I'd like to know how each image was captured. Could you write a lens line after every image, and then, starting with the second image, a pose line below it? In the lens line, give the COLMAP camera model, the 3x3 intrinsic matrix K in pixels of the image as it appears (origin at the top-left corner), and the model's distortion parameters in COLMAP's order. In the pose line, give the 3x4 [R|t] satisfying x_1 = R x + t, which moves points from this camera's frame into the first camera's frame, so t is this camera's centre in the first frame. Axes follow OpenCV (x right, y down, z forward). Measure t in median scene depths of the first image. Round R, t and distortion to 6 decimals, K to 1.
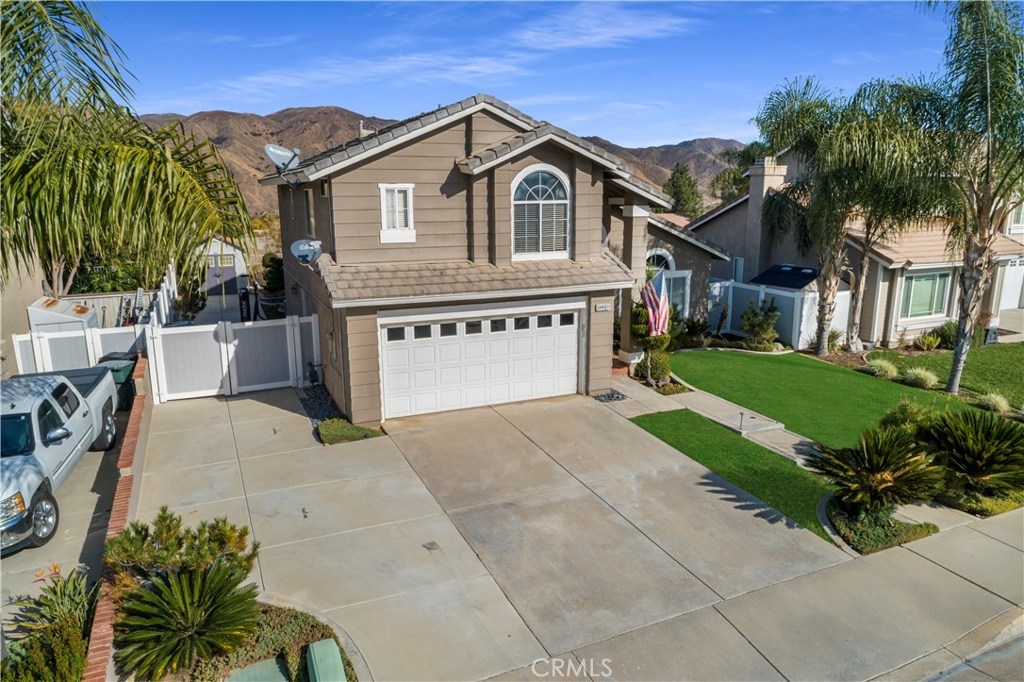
lens RADIAL K [[685.8, 0, 509.7], [0, 685.8, 341.2], [0, 0, 1]] dist [-0.006363, 0.007877]
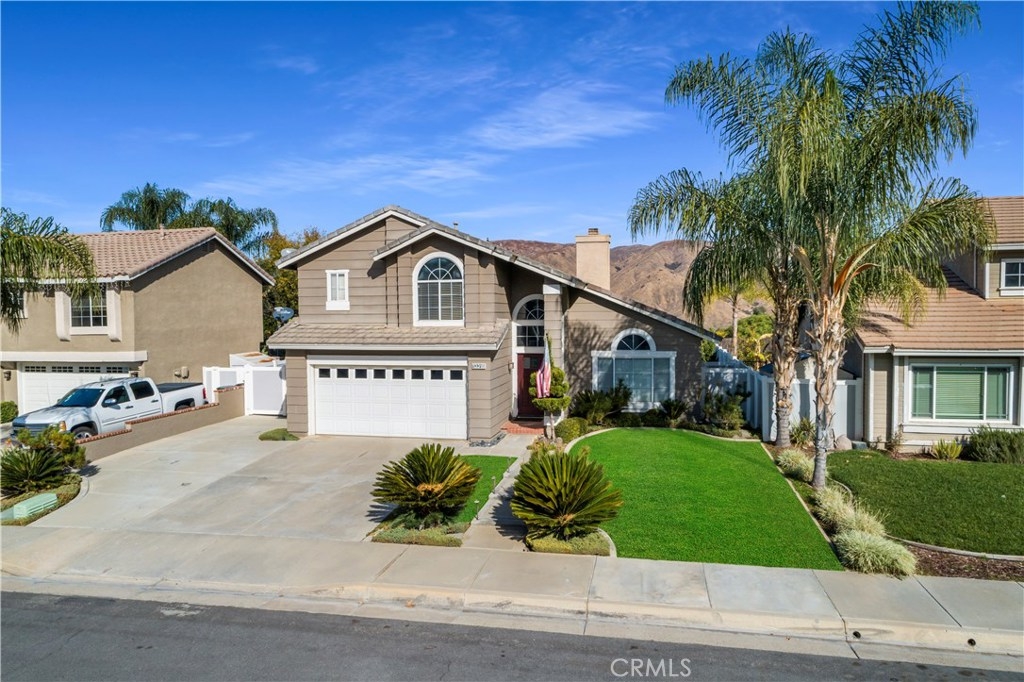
lens RADIAL K [[685.8, 0, 513.6], [0, 685.8, 339.4], [0, 0, 1]] dist [-0.006363, 0.007877]
pose [[0.812026, 0.019977, -0.583280, 0.811630], [-0.121346, 0.983352, -0.135255, 0.054356], [0.570867, 0.180609, 0.800931, 0.064907]]
